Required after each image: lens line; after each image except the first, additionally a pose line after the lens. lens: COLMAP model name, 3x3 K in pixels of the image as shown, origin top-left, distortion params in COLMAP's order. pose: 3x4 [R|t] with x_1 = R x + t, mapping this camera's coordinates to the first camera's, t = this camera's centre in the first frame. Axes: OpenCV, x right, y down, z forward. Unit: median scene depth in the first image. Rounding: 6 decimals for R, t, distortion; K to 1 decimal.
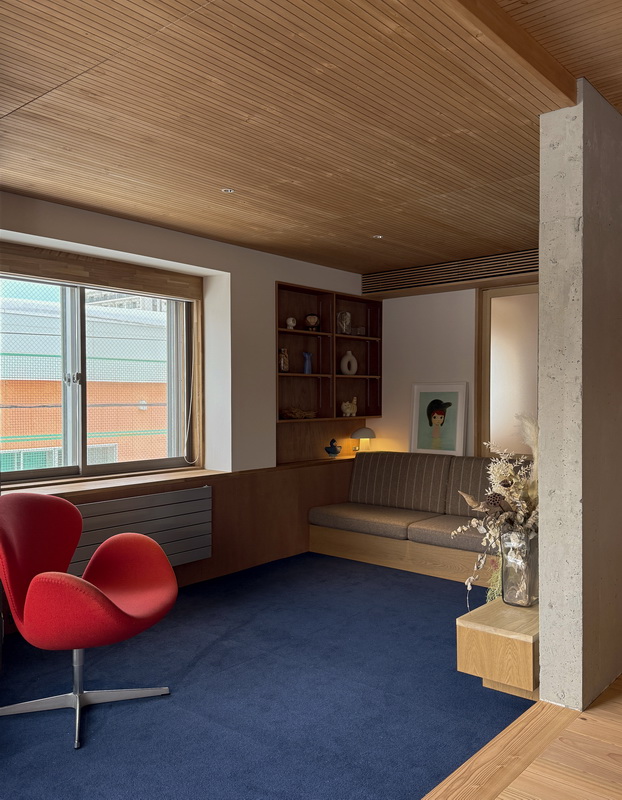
lens RADIAL K [[687.2, 0, 309.7], [0, 687.2, 404.9], [0, 0, 1]] dist [0.053432, -0.101055]
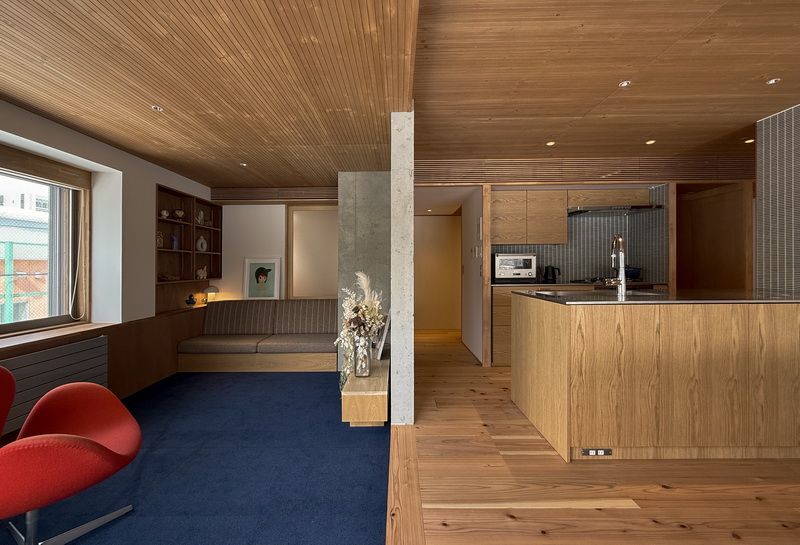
lens RADIAL K [[356.9, 0, 394.8], [0, 356.9, 265.8], [0, 0, 1]] dist [0.004051, -0.000878]
pose [[0.766487, -0.003570, 0.642250, -0.149981], [0.016266, 0.999772, -0.013855, 0.006581], [-0.642054, 0.021067, 0.766370, 0.134820]]
